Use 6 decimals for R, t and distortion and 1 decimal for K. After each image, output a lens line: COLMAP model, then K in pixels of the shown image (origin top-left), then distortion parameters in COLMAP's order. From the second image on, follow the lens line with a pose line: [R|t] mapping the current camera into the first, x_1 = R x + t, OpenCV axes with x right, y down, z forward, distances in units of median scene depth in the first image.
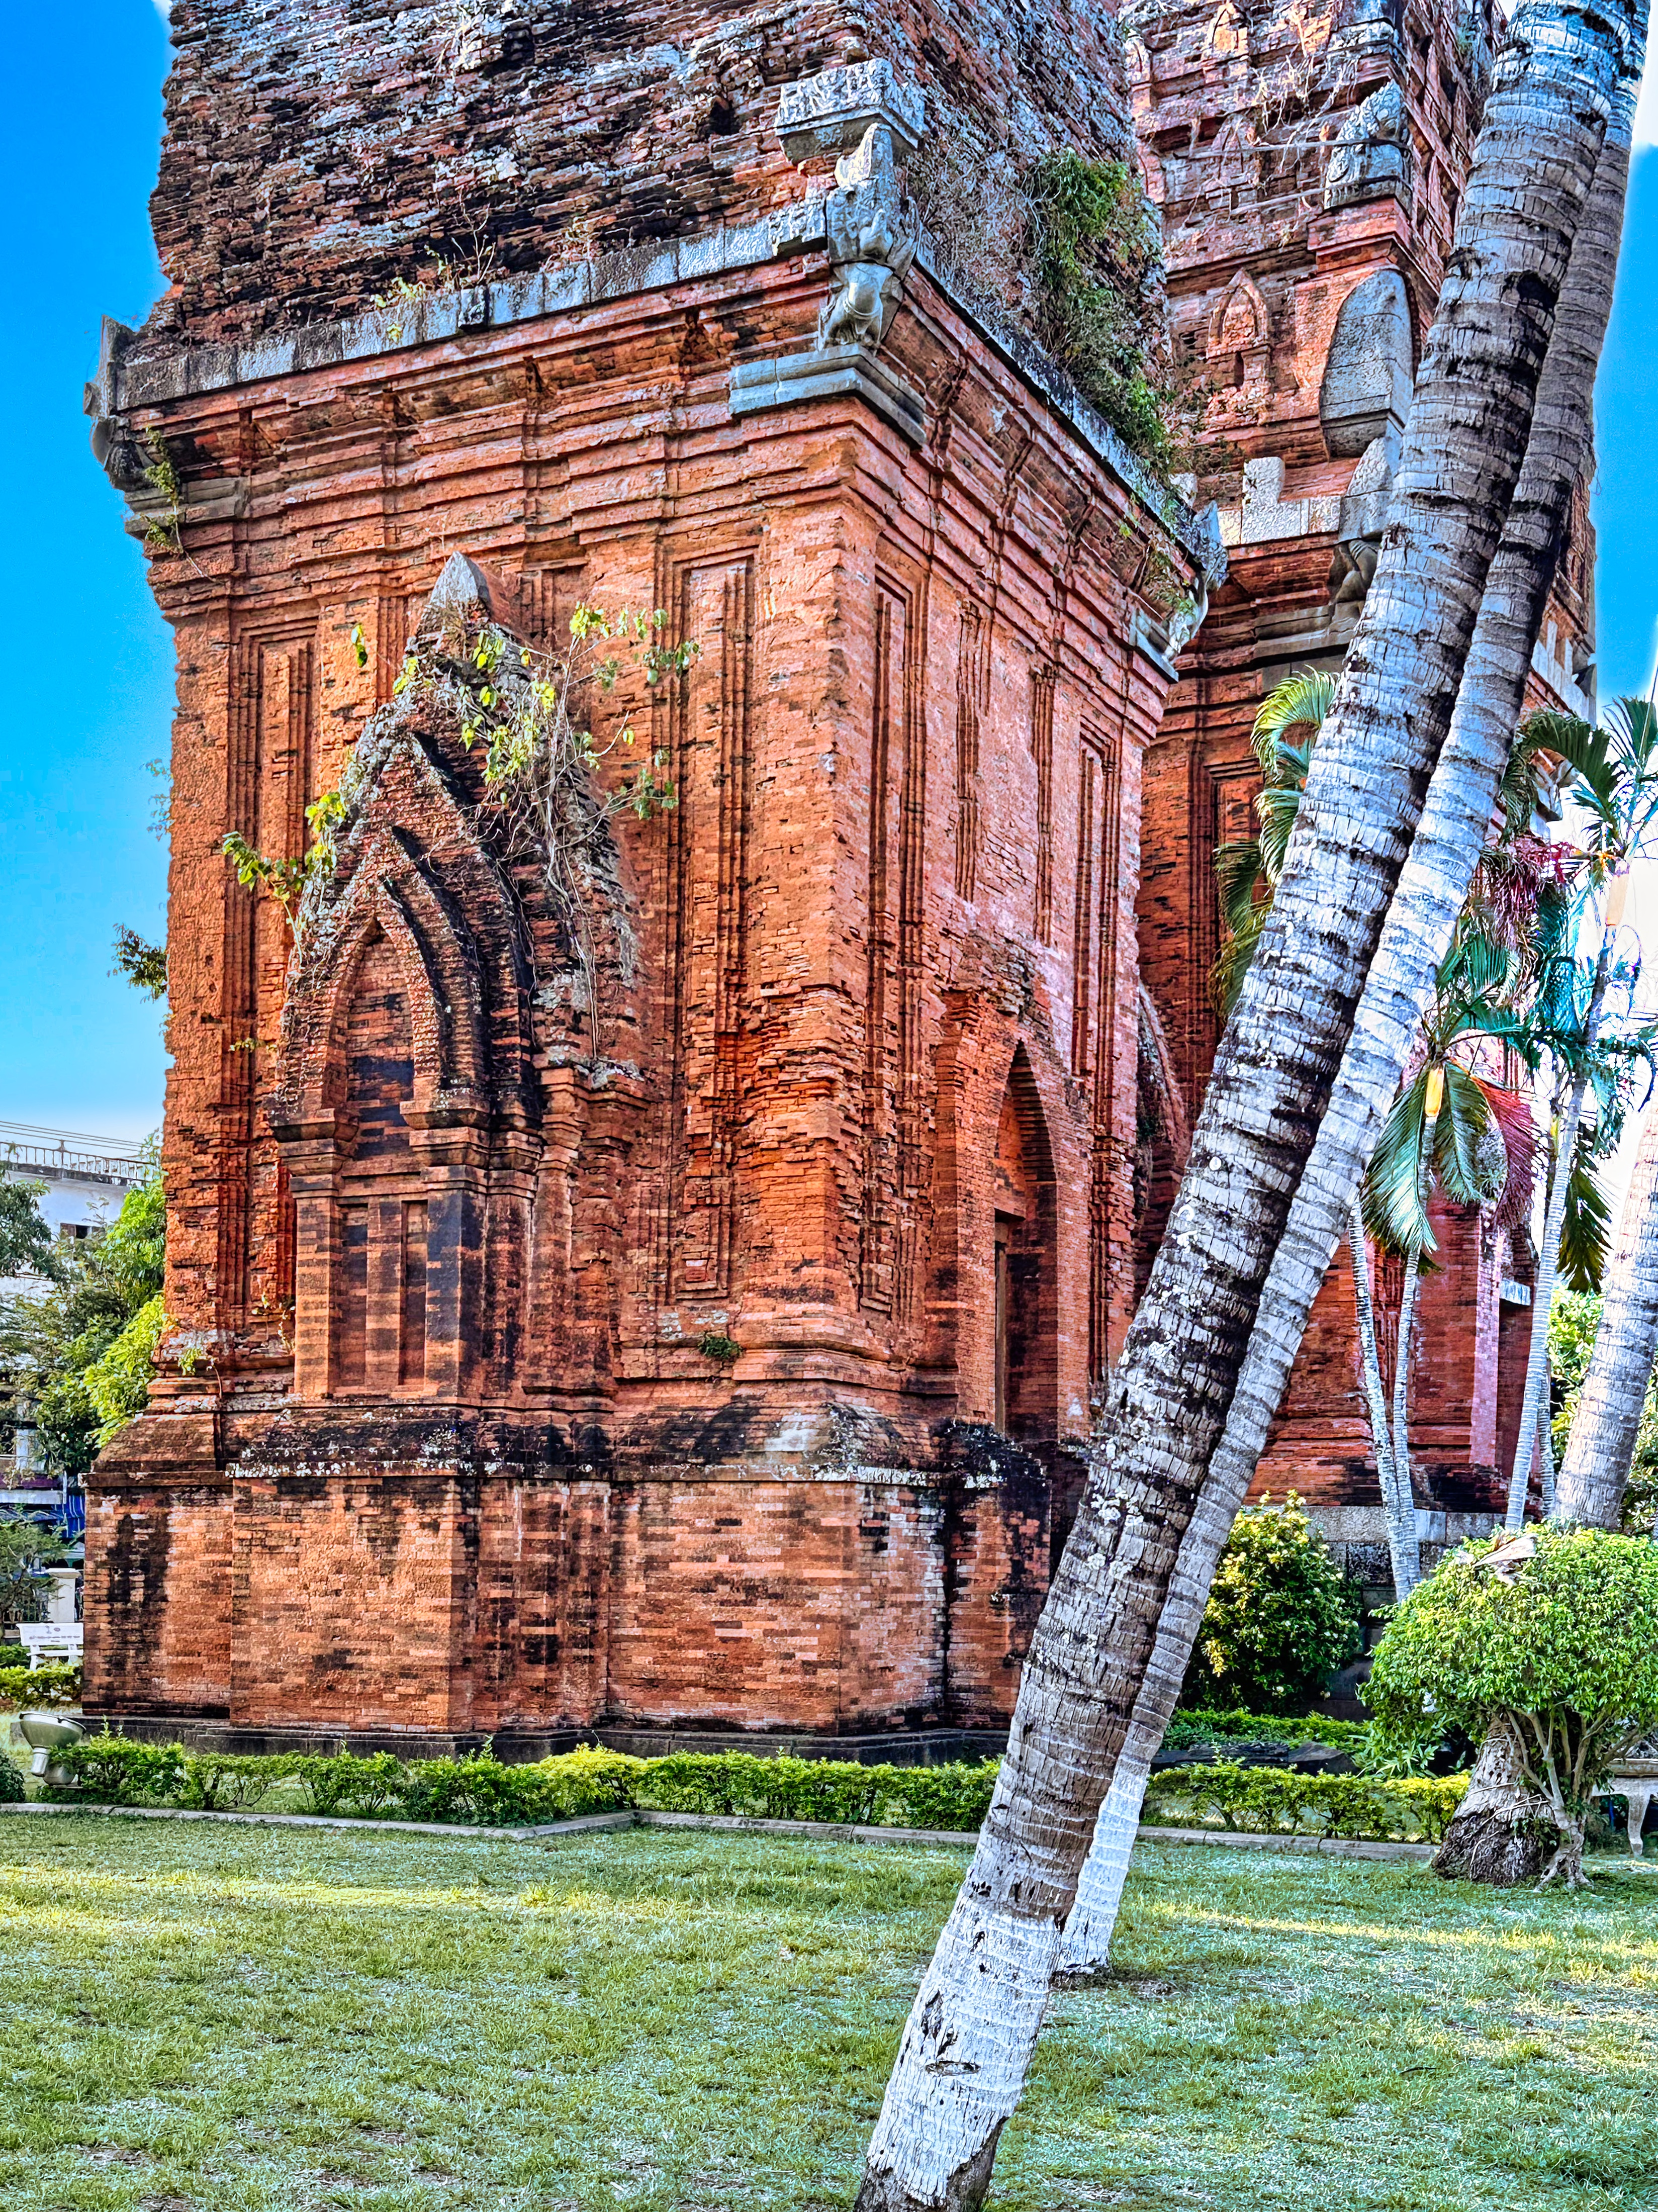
lens RADIAL K [[2921.8, 0, 811.4], [0, 2921.8, 1436.1], [0, 0, 1]] dist [0.212548, -0.303665]
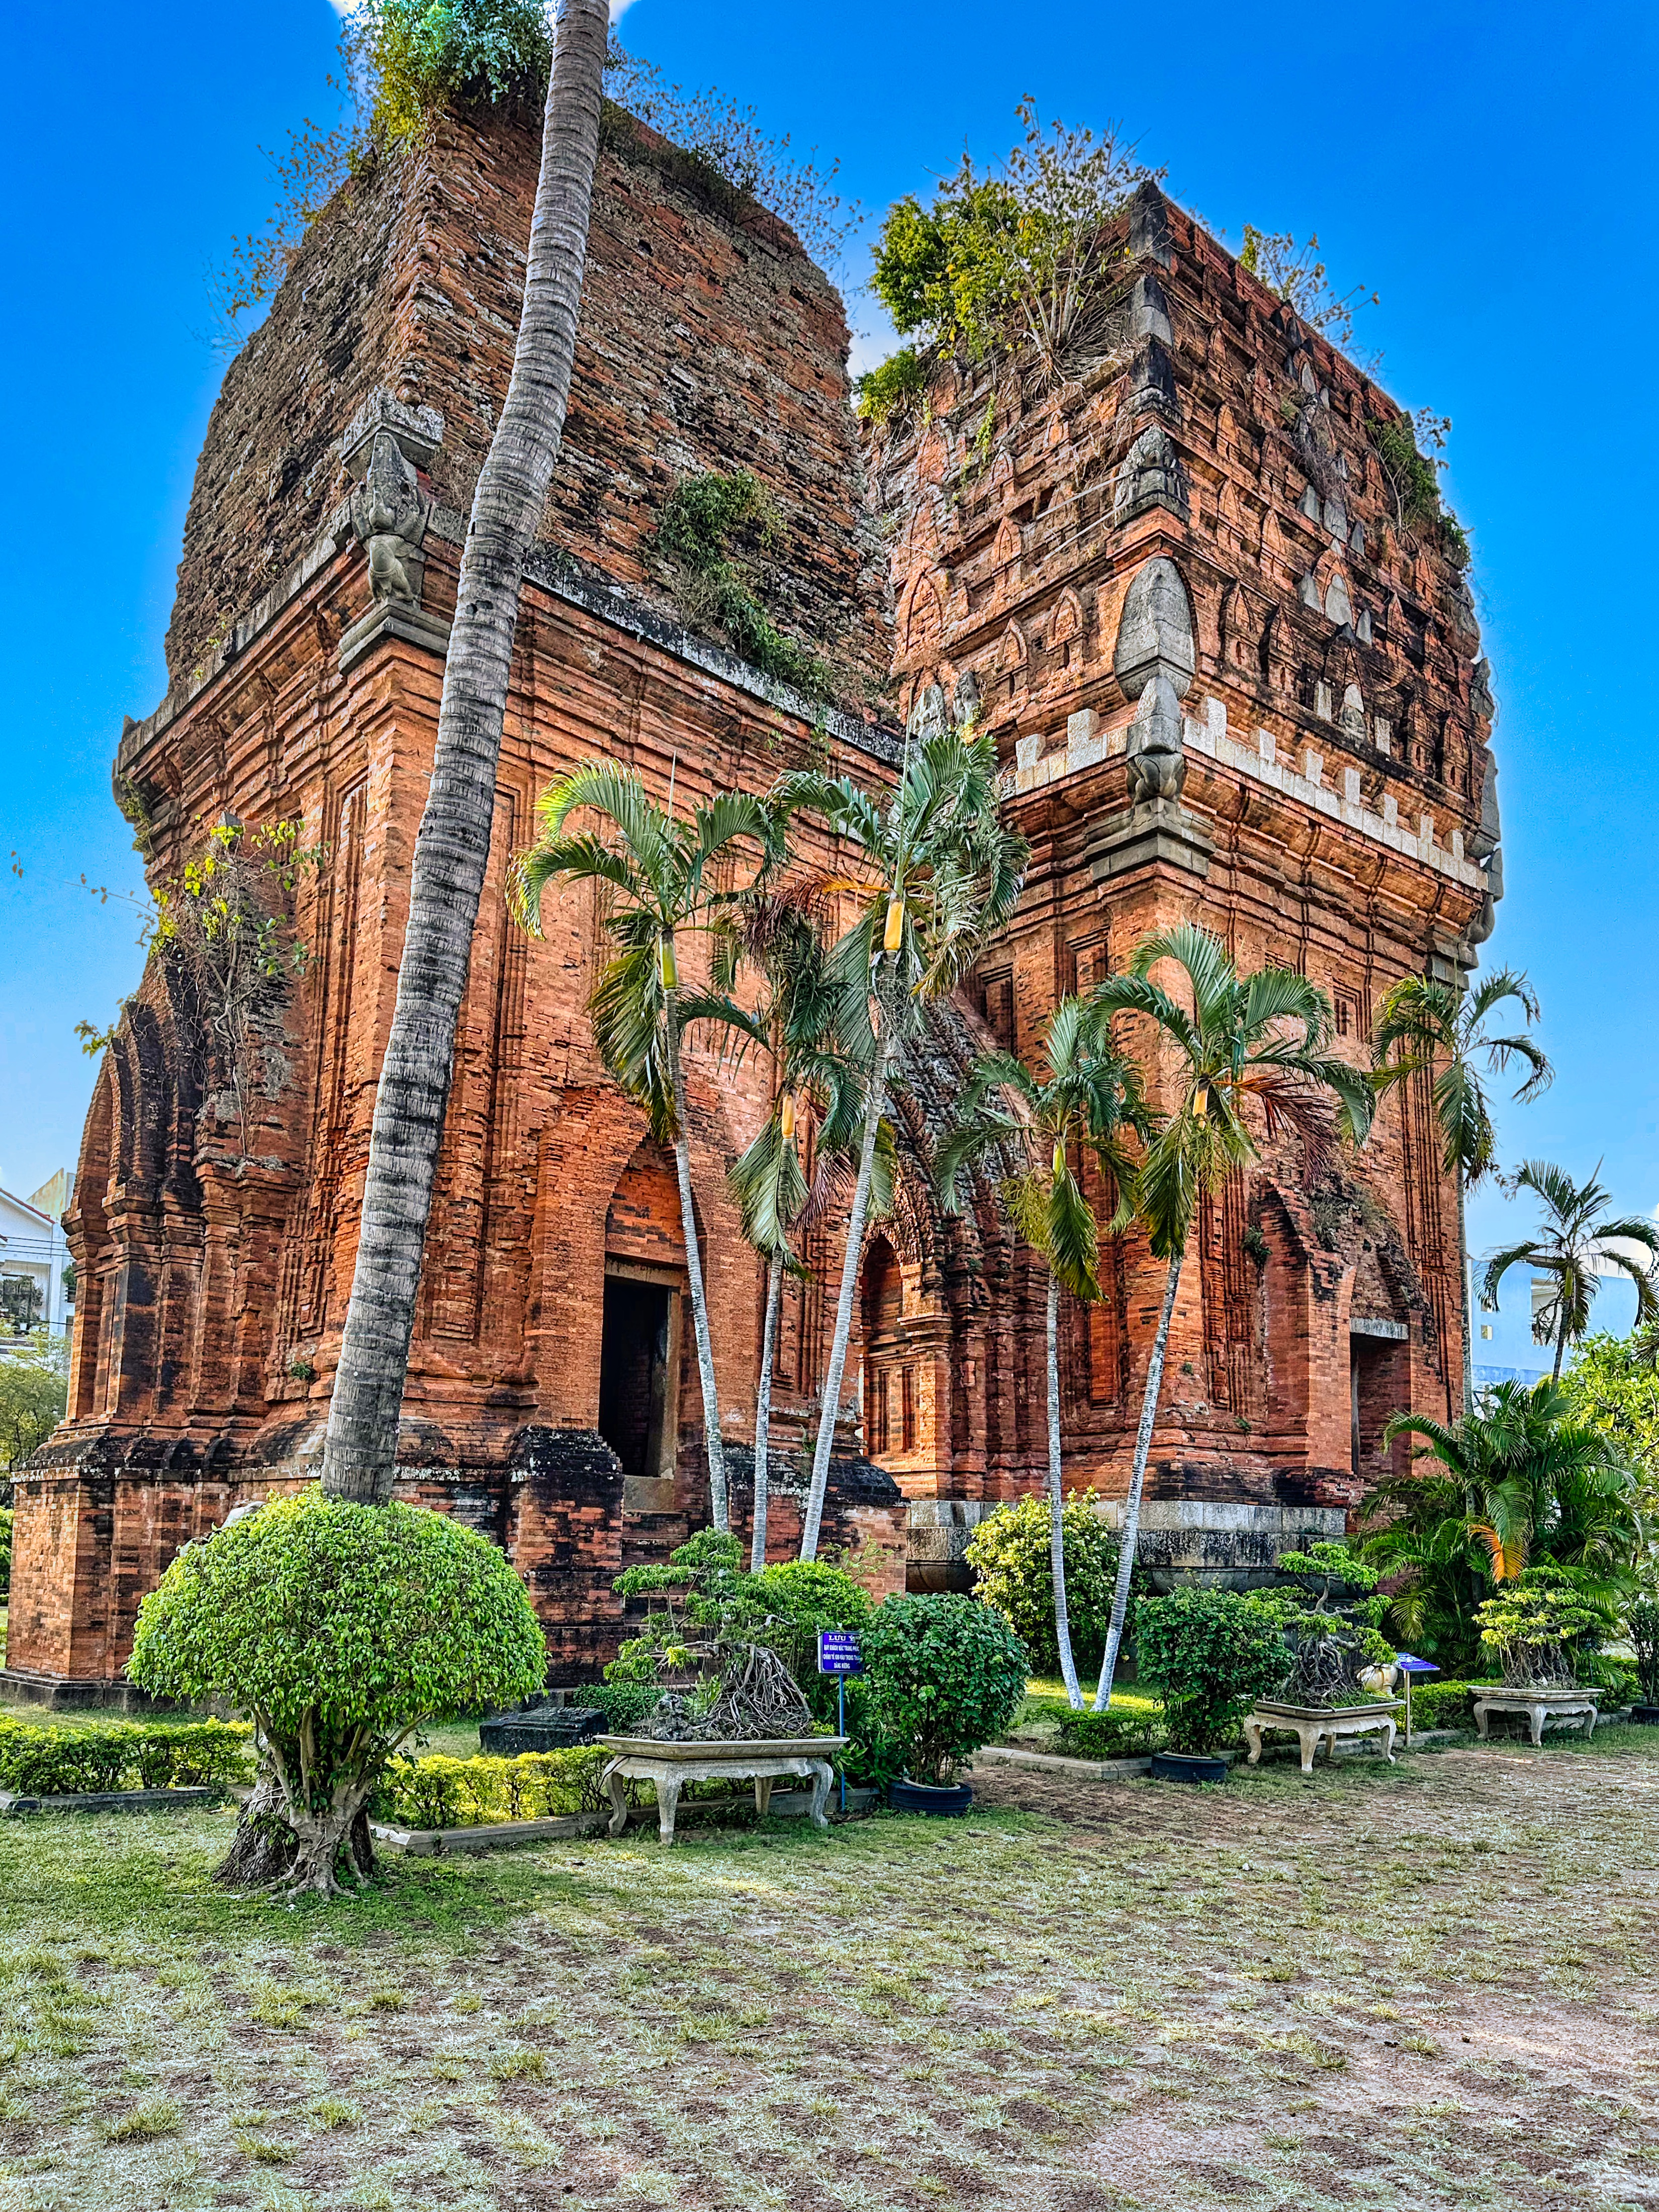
lens RADIAL K [[1675.5, 0, 855.6], [0, 1675.5, 1322.2], [0, 0, 1]] dist [0.088965, -0.104674]
pose [[0.934946, -0.049544, -0.351315, 0.433029], [0.016775, 0.995268, -0.095713, 0.020950], [0.354394, 0.083593, 0.931352, 0.394657]]
